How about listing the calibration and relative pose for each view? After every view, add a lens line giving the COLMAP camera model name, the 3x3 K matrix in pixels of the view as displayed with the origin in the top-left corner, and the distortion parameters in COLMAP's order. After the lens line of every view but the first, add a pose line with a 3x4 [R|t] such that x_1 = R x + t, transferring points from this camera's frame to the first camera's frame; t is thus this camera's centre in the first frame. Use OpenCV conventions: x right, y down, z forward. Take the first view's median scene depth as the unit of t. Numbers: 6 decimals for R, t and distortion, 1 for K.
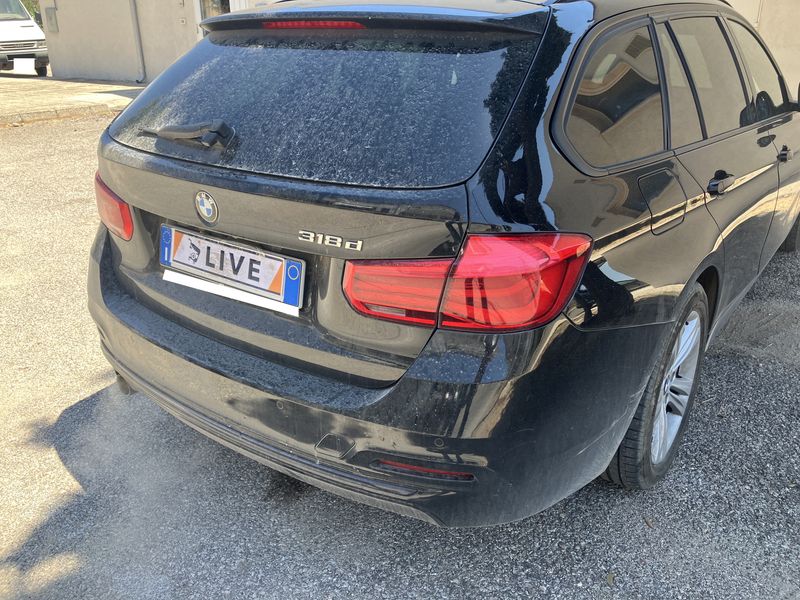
lens RADIAL K [[691.7, 0, 400.0], [0, 691.7, 300.0], [0, 0, 1]] dist [0.099154, -0.201643]
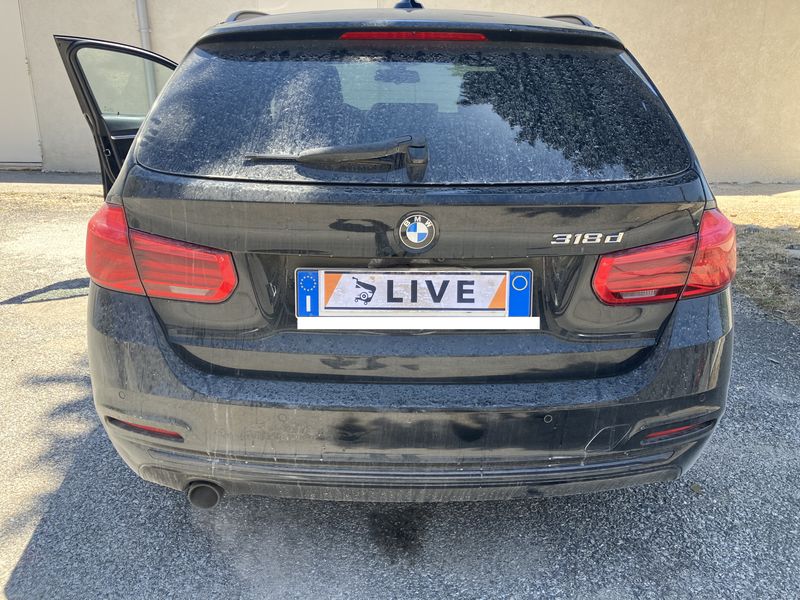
lens RADIAL K [[691.7, 0, 400.0], [0, 691.7, 300.0], [0, 0, 1]] dist [0.099154, -0.201643]
pose [[0.769412, -0.188616, 0.610270, -0.850845], [0.222799, 0.974652, 0.020337, -0.071055], [-0.598636, 0.120320, 0.791933, 0.321780]]
